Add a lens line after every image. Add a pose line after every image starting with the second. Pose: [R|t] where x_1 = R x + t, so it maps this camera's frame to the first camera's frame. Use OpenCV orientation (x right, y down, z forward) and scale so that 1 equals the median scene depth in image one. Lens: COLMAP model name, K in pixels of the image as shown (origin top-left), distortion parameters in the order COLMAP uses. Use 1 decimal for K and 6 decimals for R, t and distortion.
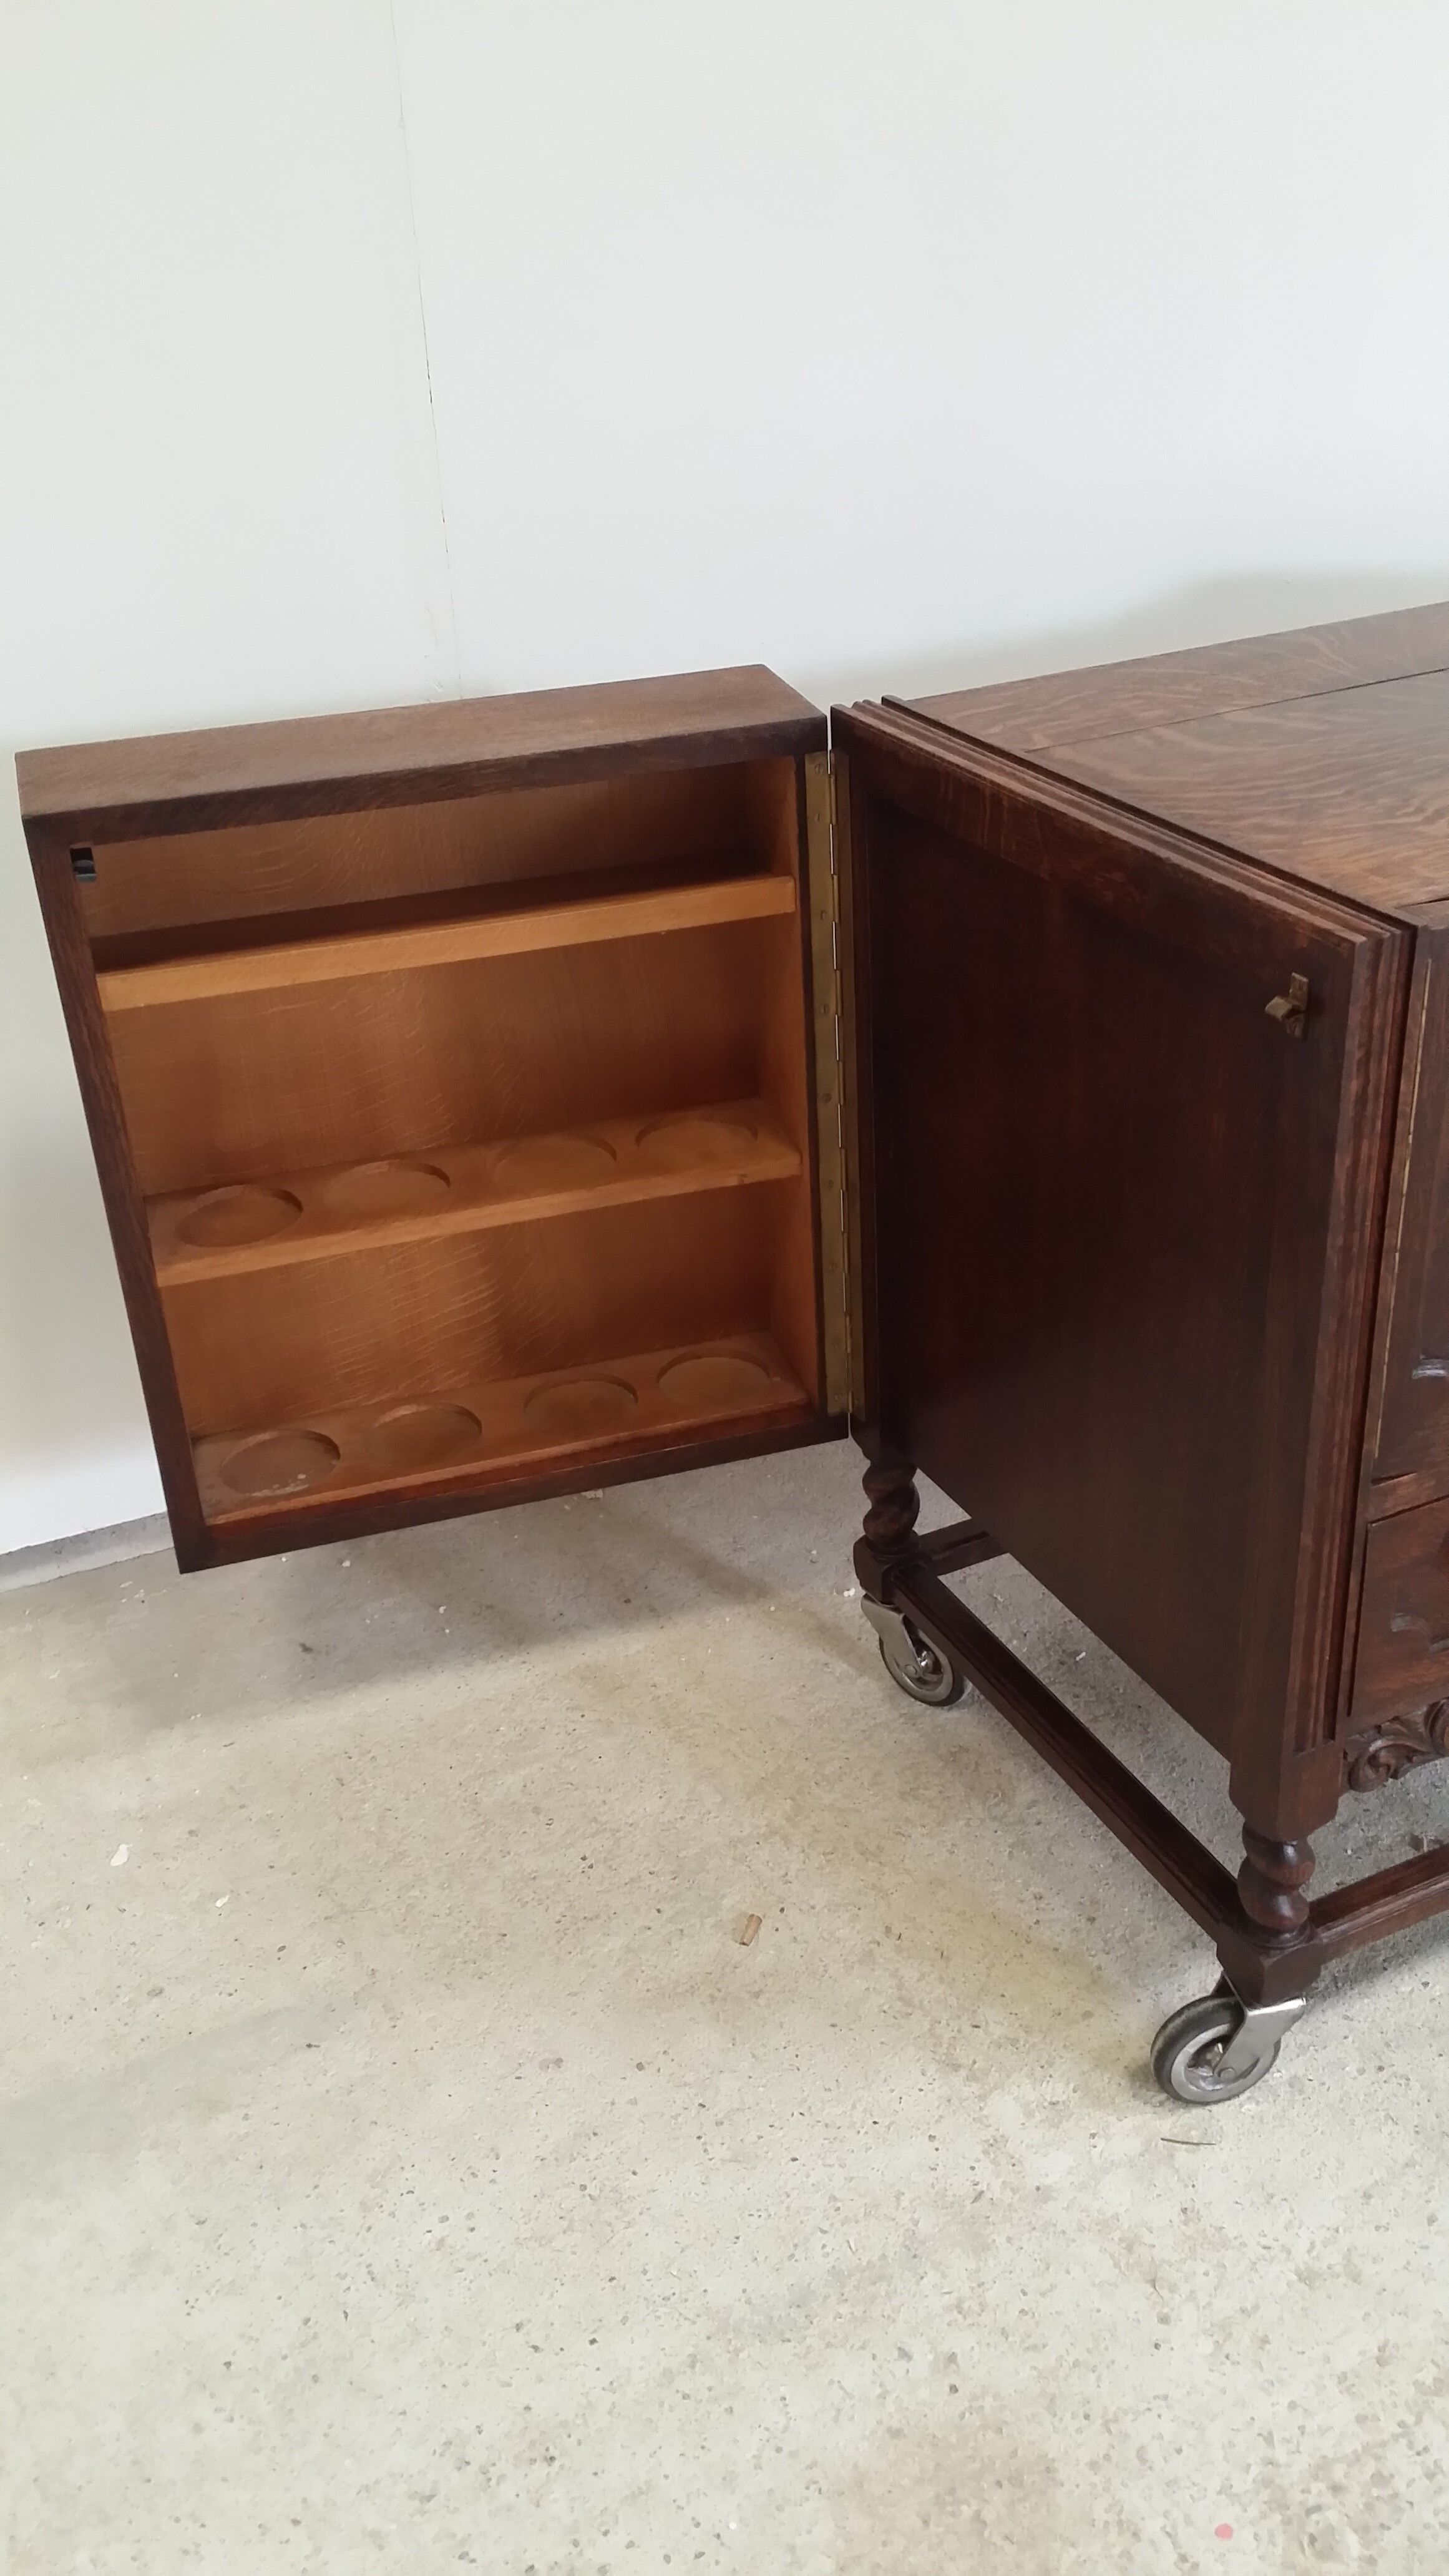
lens RADIAL K [[2355.1, 0, 760.5], [0, 2355.1, 1277.9], [0, 0, 1]] dist [0.041653, -0.073703]
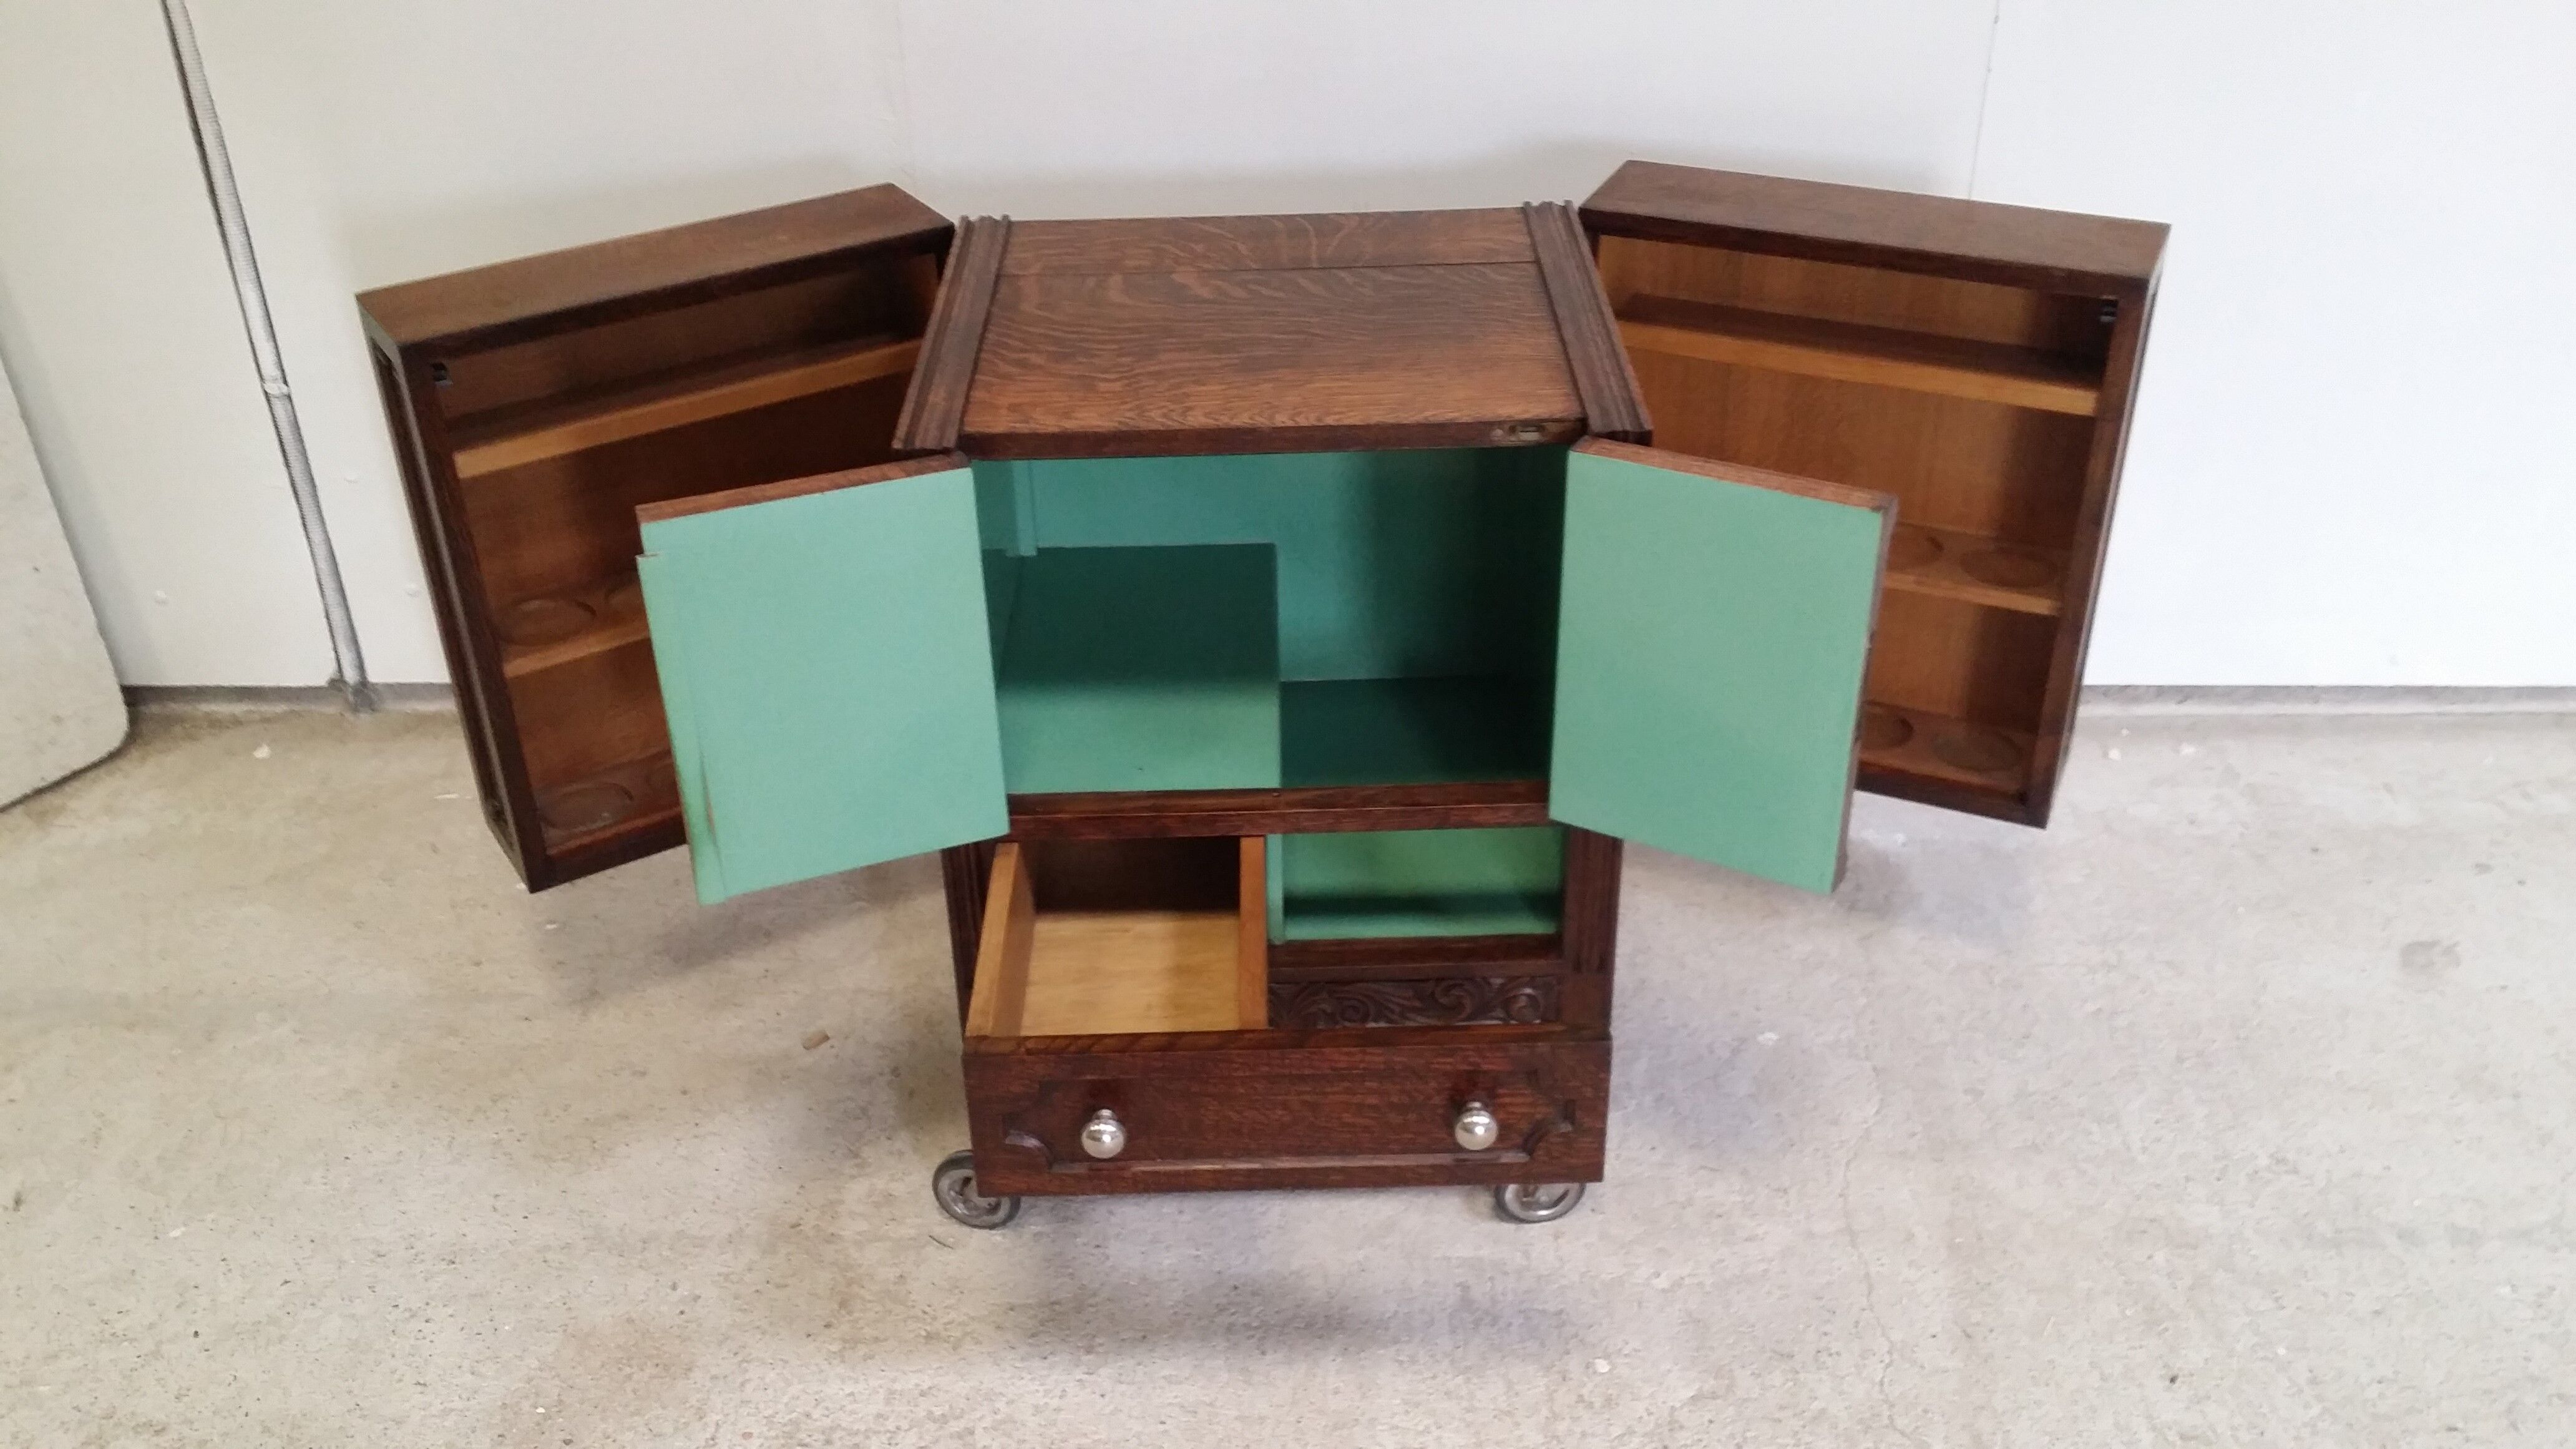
lens RADIAL K [[2312.6, 0, 1279.2], [0, 2312.6, 767.5], [0, 0, 1]] dist [0.109510, -0.250299]
pose [[0.895269, 0.248862, -0.369541, 0.860964], [-0.224338, 0.968432, 0.108684, -0.124631], [0.384923, -0.014400, 0.922837, -0.243565]]
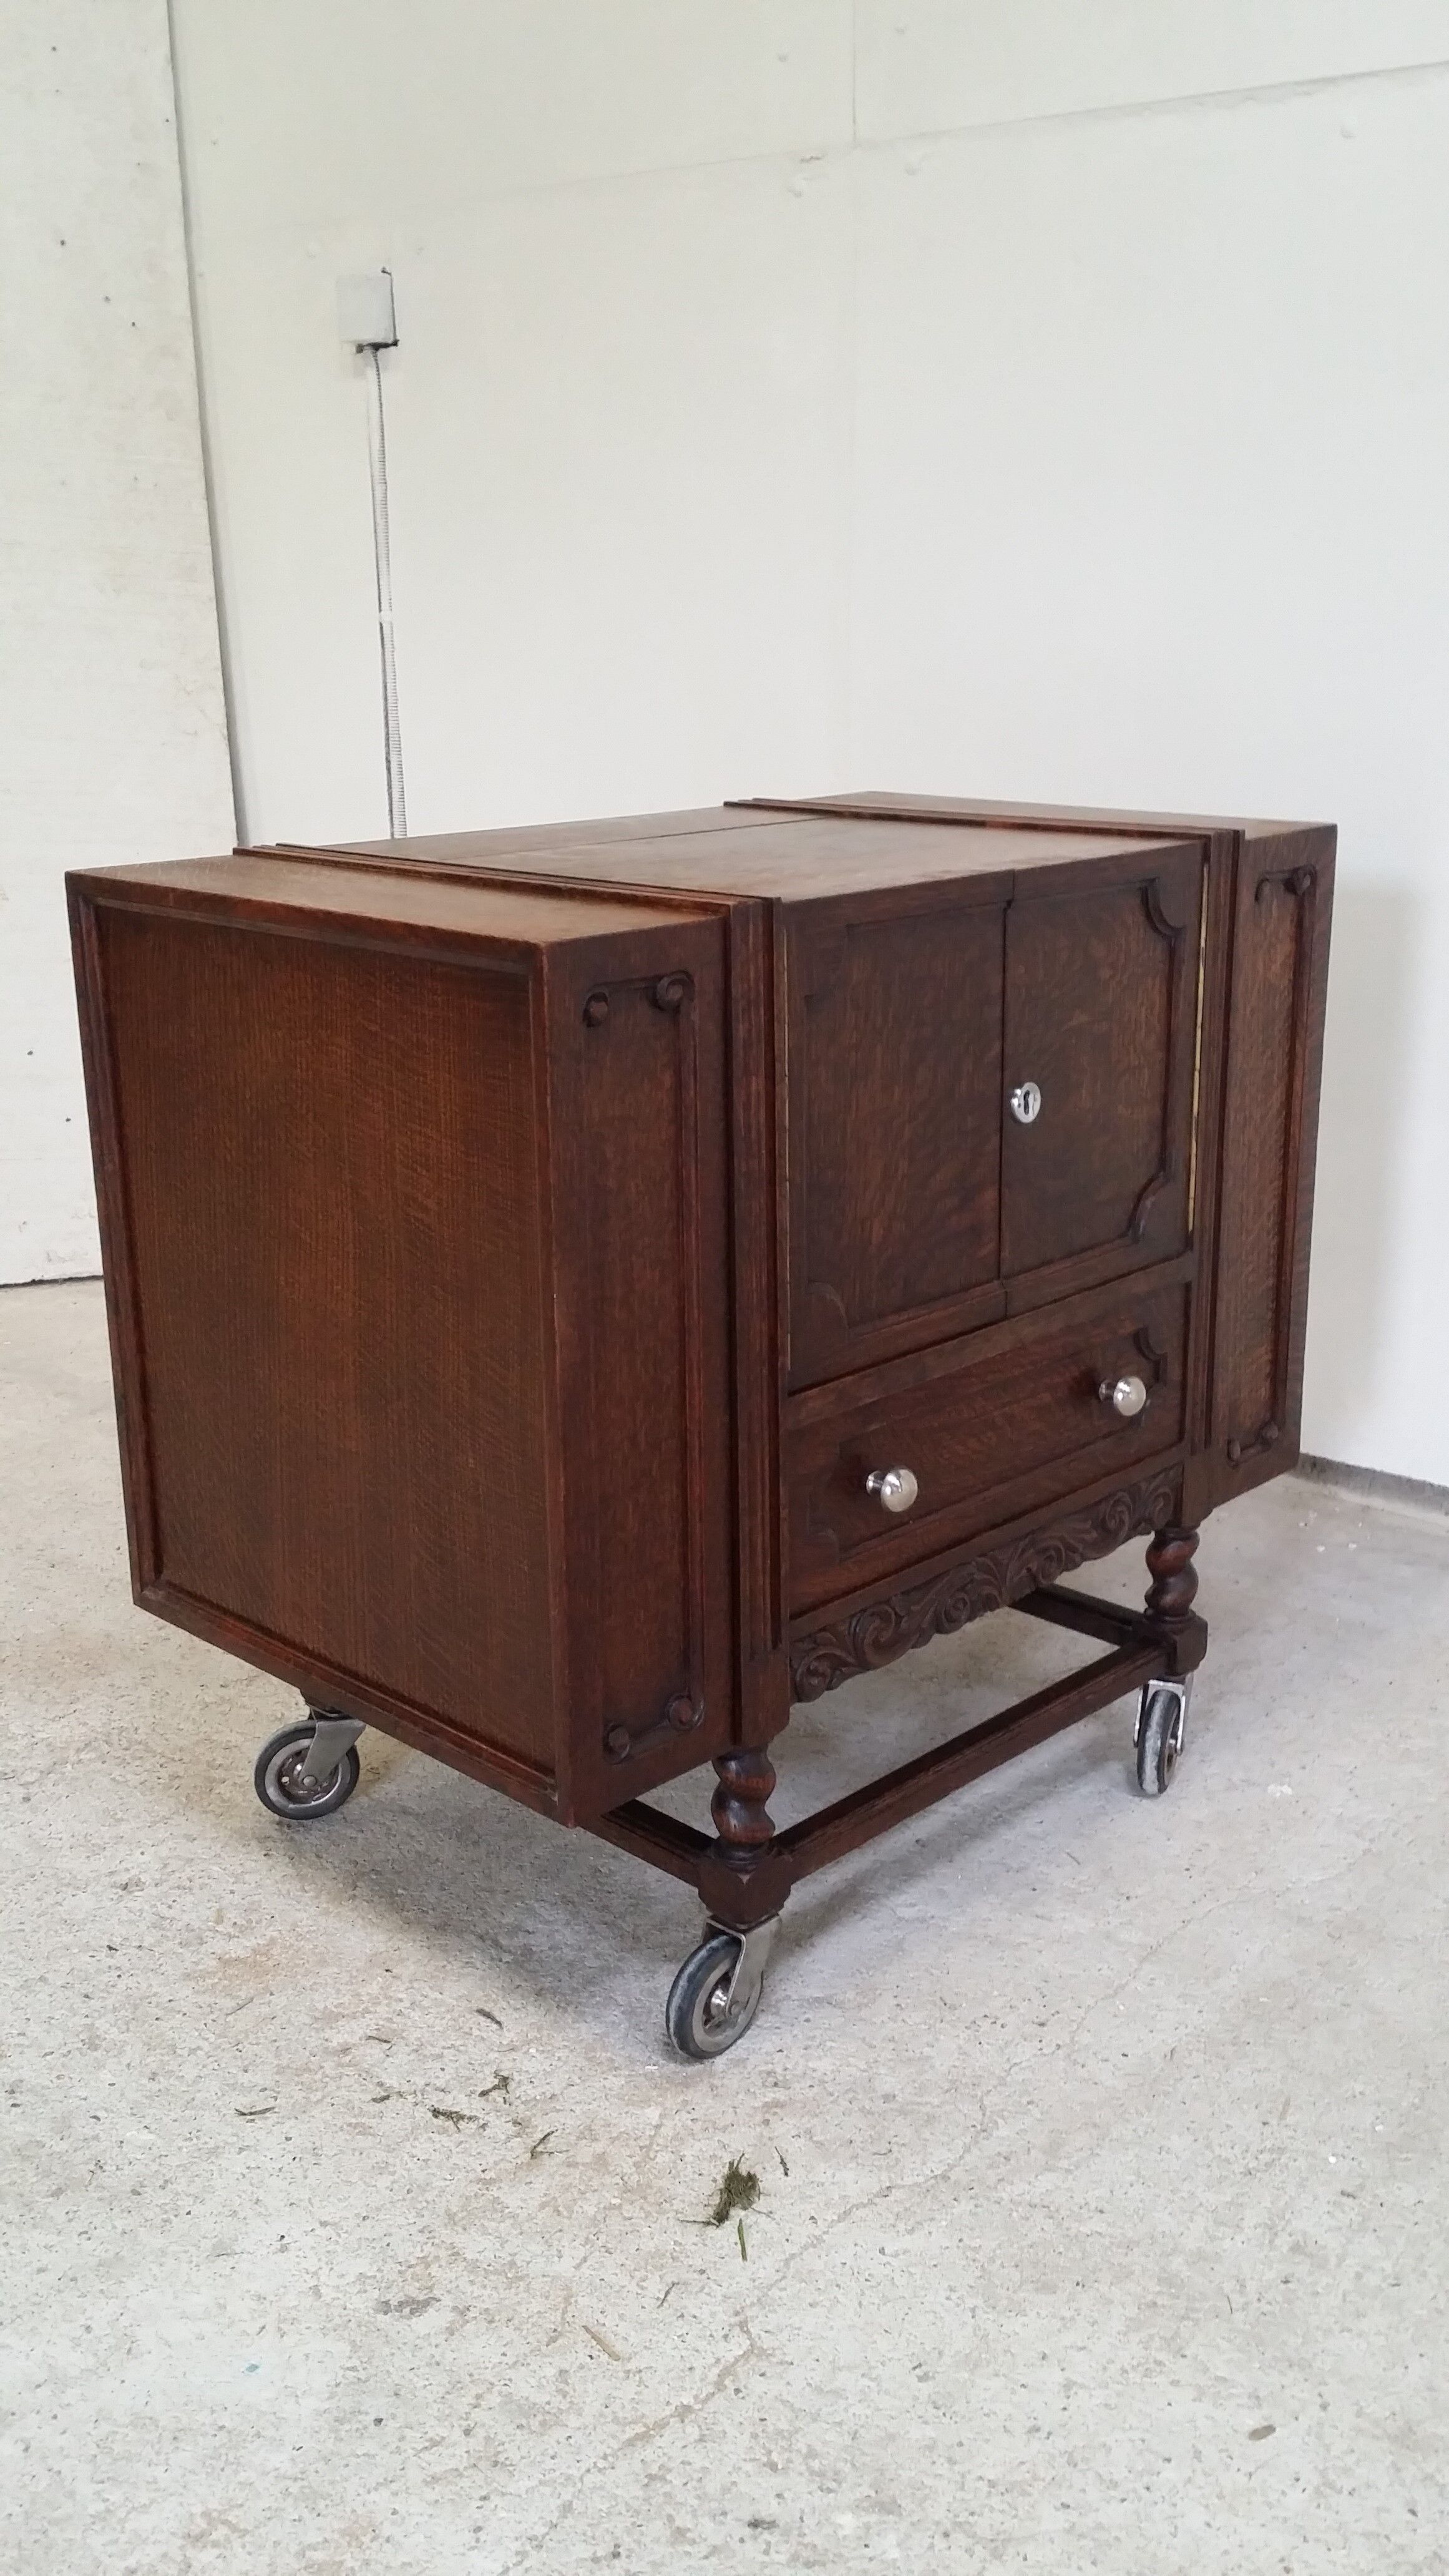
lens RADIAL K [[2321.8, 0, 764.8], [0, 2321.8, 1258.5], [0, 0, 1]] dist [0.073458, -0.153806]
pose [[0.467853, 0.272946, -0.840603, 1.538042], [-0.439772, 0.896906, 0.046465, -0.049401], [0.766625, 0.347935, 0.539655, 0.323632]]
